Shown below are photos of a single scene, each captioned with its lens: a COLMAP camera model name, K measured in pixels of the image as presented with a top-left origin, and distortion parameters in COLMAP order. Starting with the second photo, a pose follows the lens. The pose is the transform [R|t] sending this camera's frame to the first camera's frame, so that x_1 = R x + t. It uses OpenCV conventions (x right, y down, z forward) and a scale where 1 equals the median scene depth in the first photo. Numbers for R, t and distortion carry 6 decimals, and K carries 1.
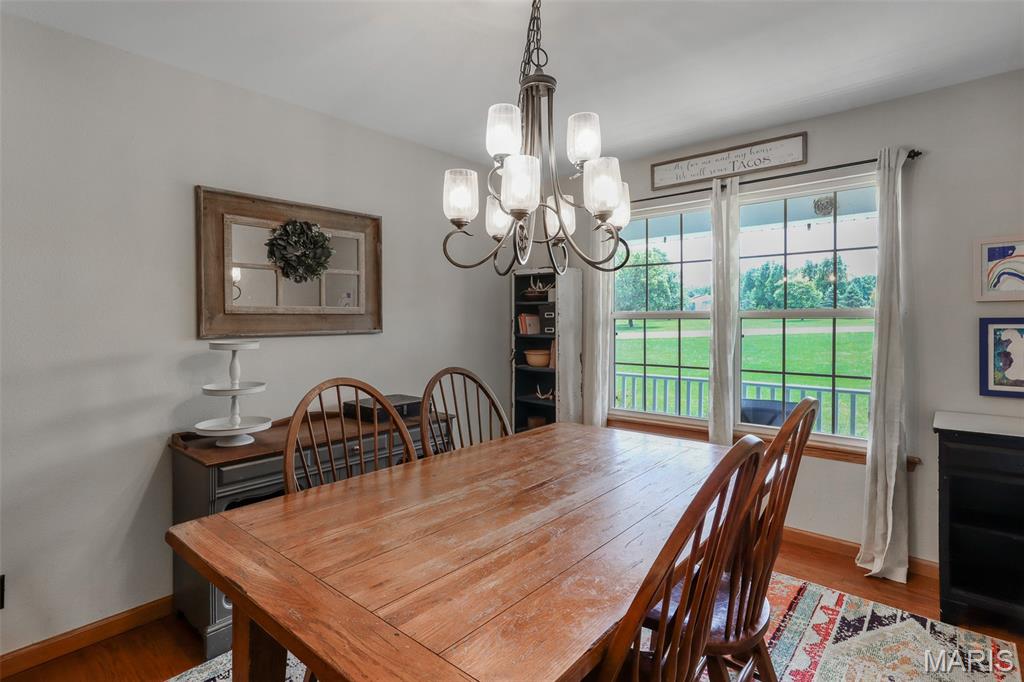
lens RADIAL K [[517.2, 0, 511.8], [0, 517.2, 330.0], [0, 0, 1]] dist [-0.012080, 0.002708]
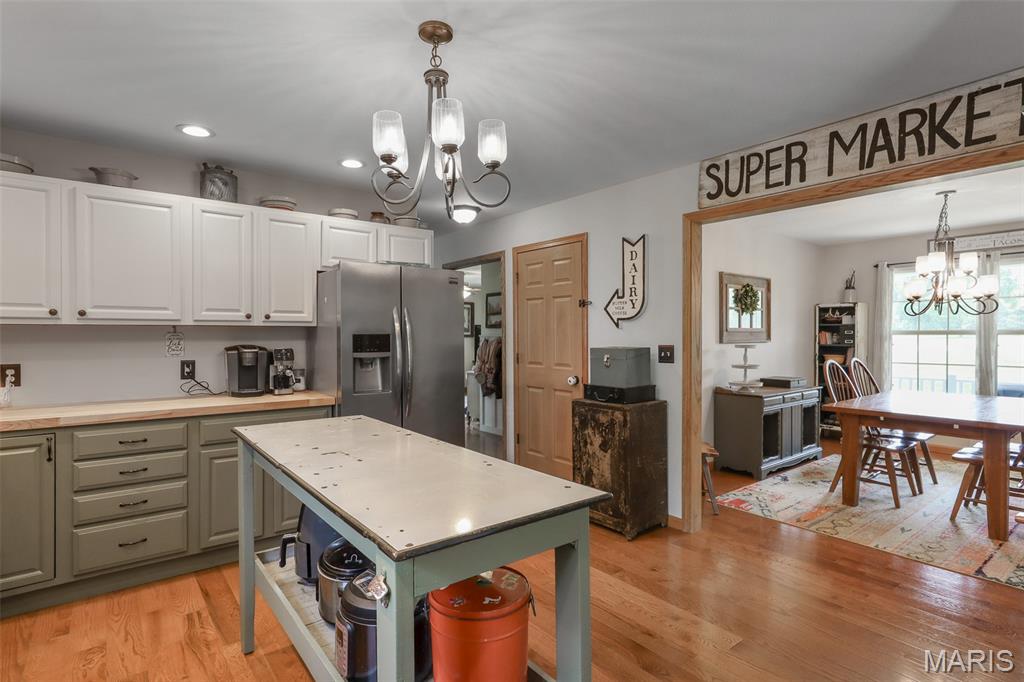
lens RADIAL K [[517.2, 0, 503.2], [0, 517.2, 340.9], [0, 0, 1]] dist [-0.012080, 0.002708]
pose [[0.978417, 0.005958, -0.206554, -0.654216], [-0.008439, 0.999902, -0.011136, 0.024477], [0.206468, 0.012639, 0.978372, -0.791695]]
